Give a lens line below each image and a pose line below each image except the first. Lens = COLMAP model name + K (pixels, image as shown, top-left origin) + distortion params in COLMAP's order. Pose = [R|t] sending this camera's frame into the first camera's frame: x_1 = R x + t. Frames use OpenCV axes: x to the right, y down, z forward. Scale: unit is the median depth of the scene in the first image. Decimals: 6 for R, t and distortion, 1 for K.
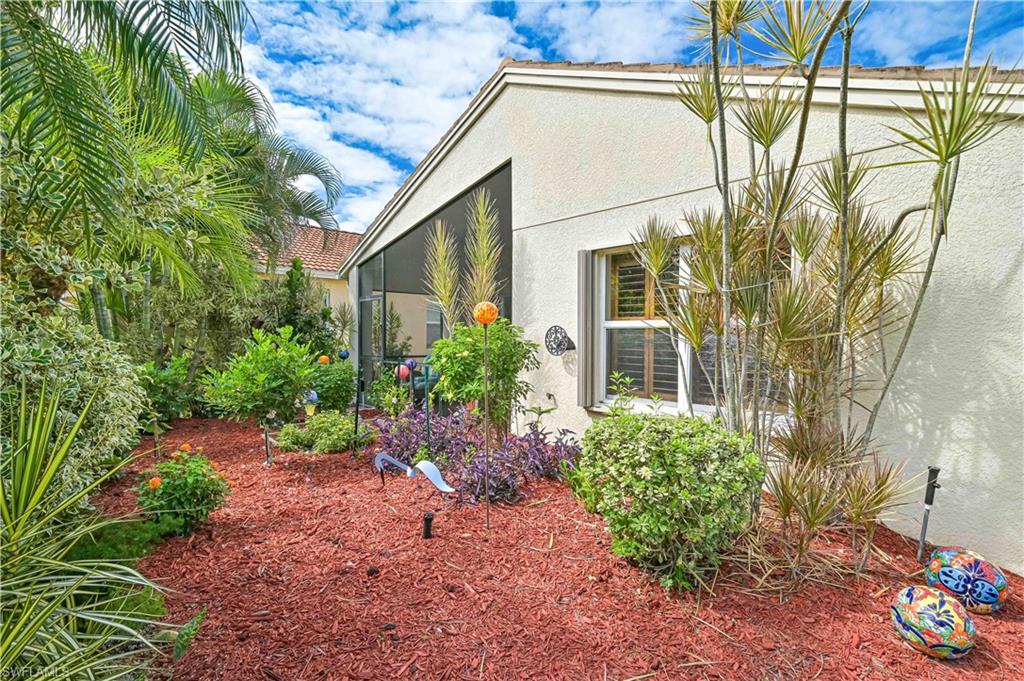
lens RADIAL K [[494.0, 0, 514.3], [0, 494.0, 345.9], [0, 0, 1]] dist [0.005536, 0.000732]
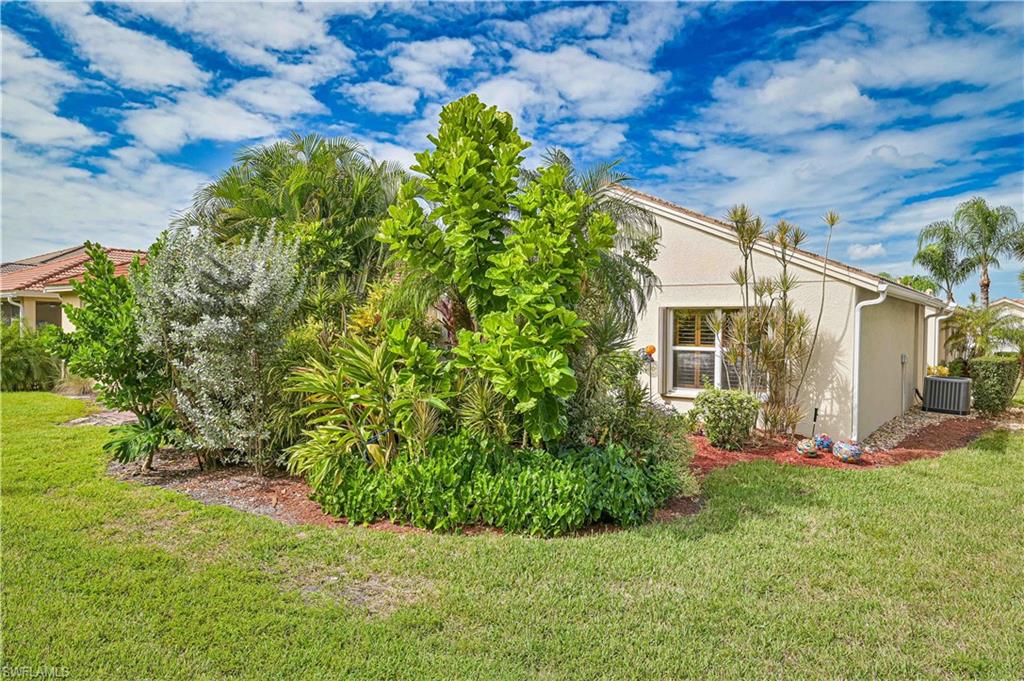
lens RADIAL K [[719.0, 0, 511.2], [0, 719.0, 341.9], [0, 0, 1]] dist [-0.007525, -0.001594]
pose [[0.985439, 0.000028, 0.170028, -1.305104], [-0.000638, 0.999994, 0.003531, -0.116525], [-0.170027, -0.003588, 0.985433, -2.298913]]
